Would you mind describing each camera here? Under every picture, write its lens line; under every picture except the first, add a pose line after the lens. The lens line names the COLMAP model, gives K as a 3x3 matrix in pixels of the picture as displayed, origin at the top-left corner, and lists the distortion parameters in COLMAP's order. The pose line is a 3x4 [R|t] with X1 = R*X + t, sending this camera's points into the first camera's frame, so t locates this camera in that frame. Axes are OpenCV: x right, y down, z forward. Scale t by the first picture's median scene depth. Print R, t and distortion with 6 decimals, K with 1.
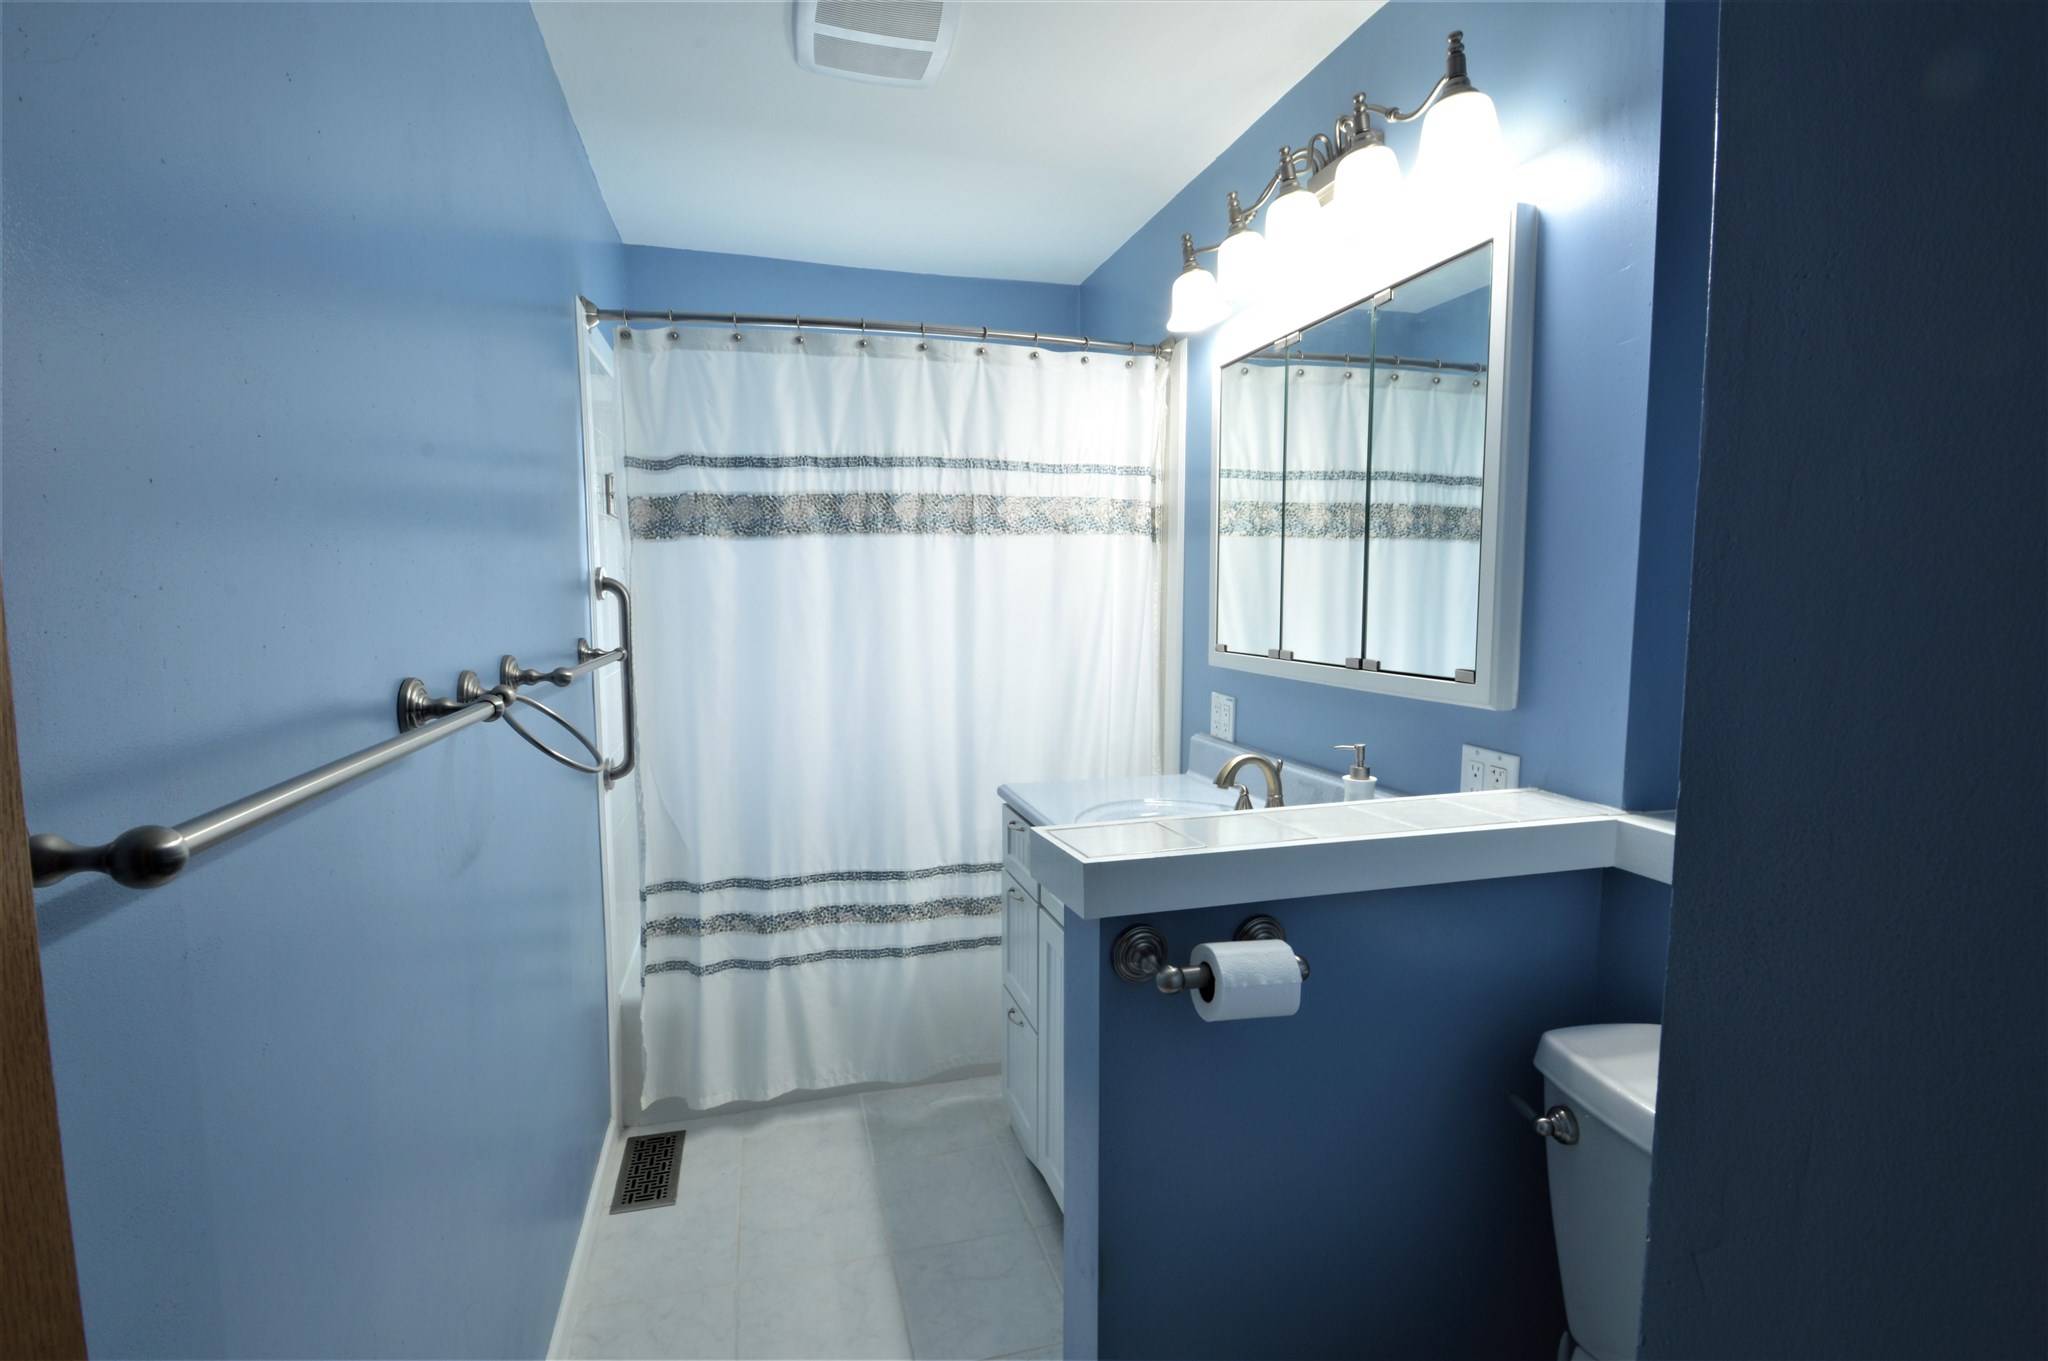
lens RADIAL K [[914.7, 0, 1001.6], [0, 914.7, 678.5], [0, 0, 1]] dist [0.007773, -0.014569]
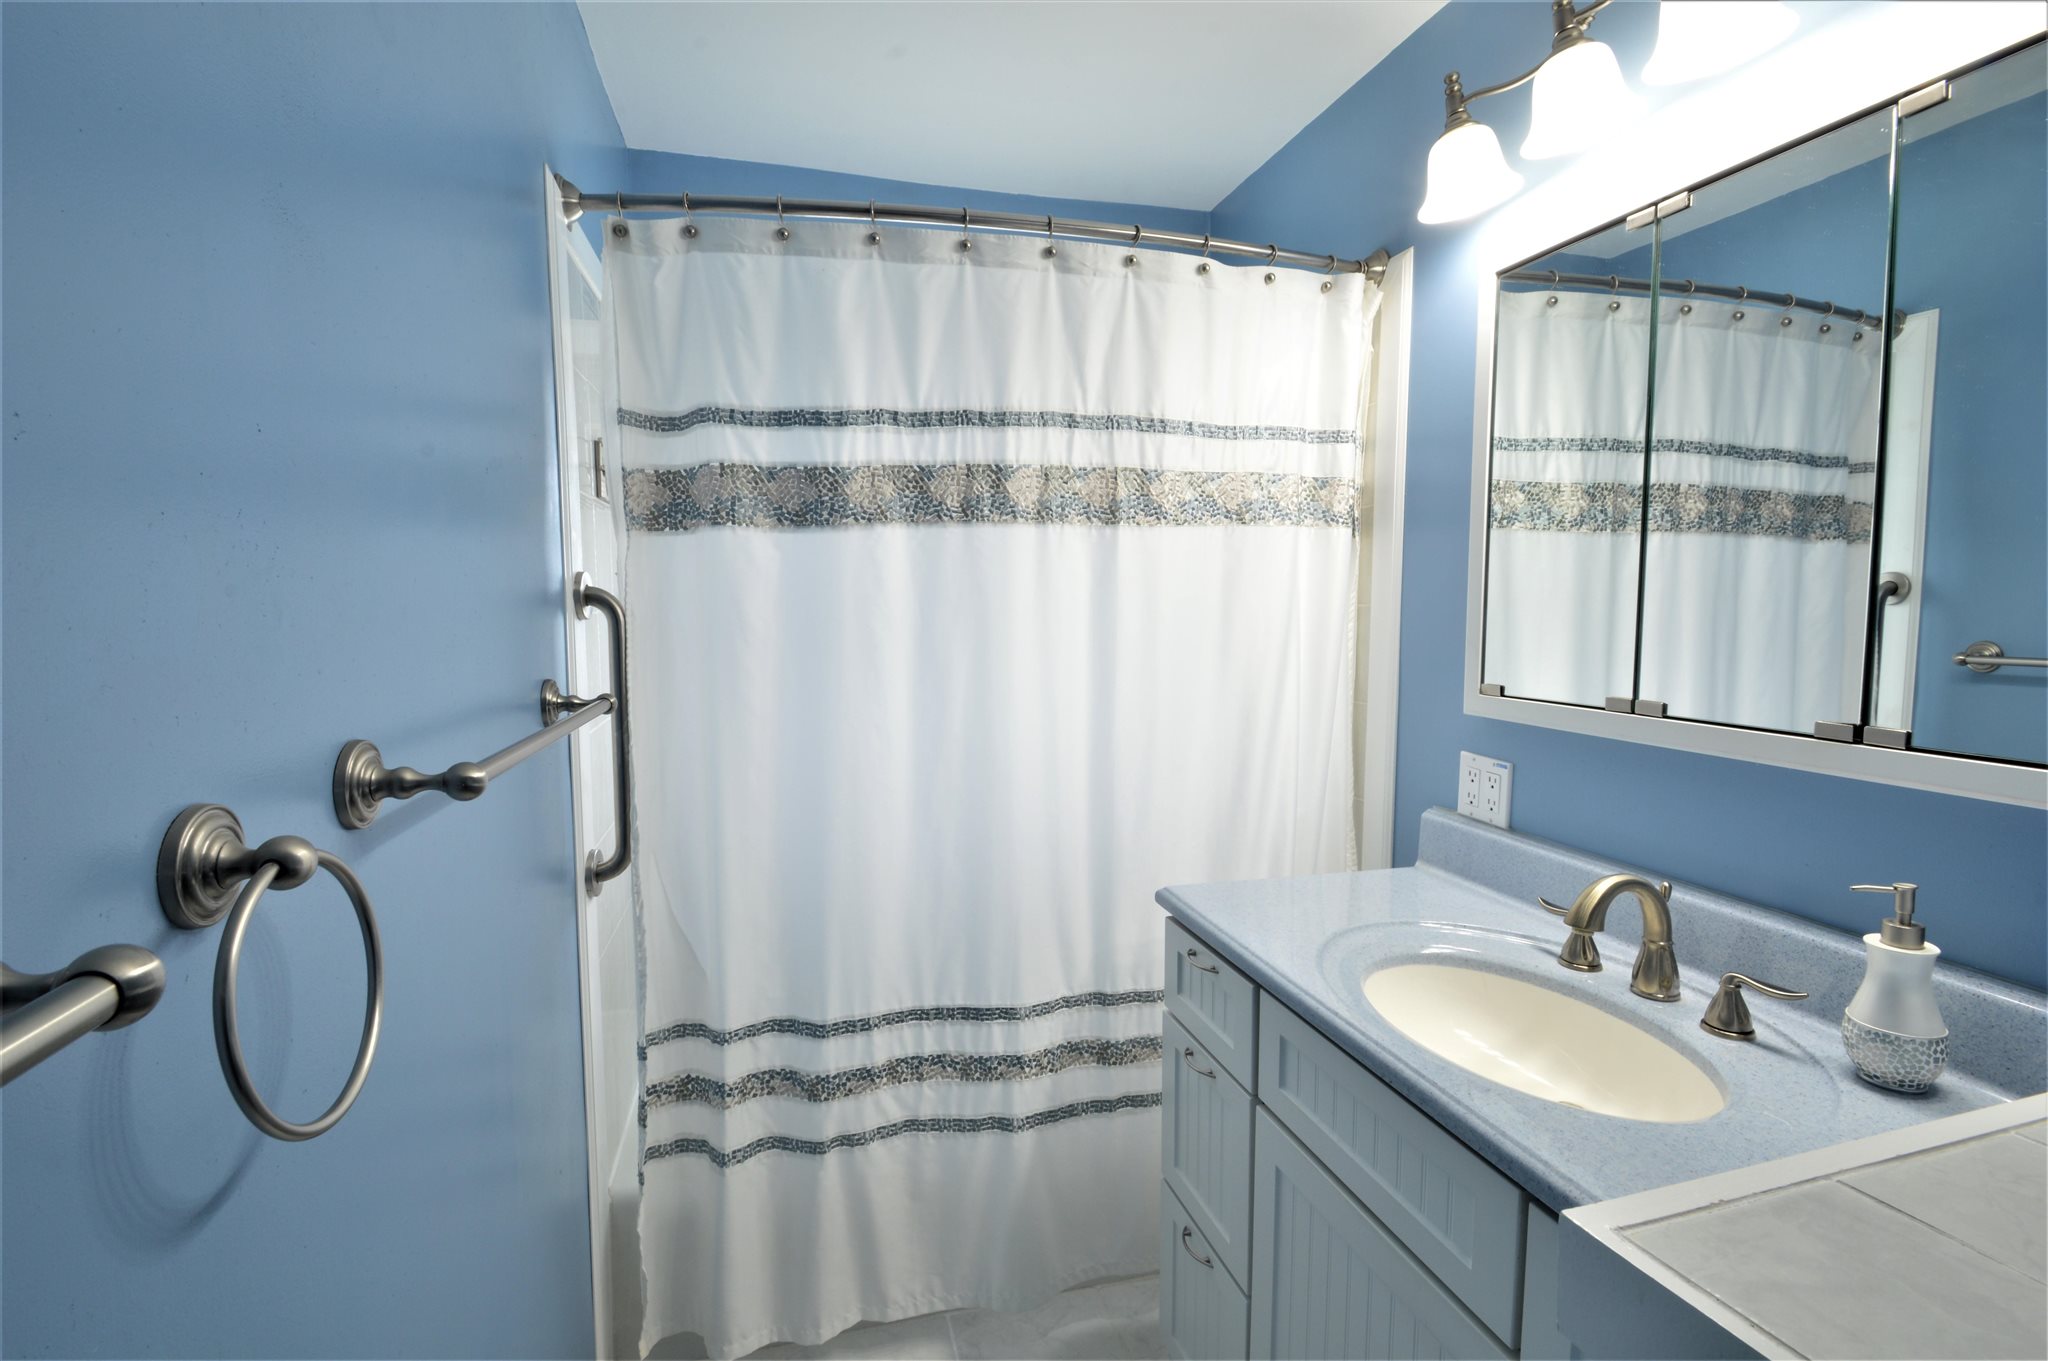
lens RADIAL K [[906.4, 0, 1001.2], [0, 906.4, 677.3], [0, 0, 1]] dist [0.027520, -0.041111]
pose [[0.999808, 0.001271, -0.019572, -0.107274], [-0.001469, 0.999948, -0.010139, -0.034529], [0.019558, 0.010166, 0.999757, 0.313039]]
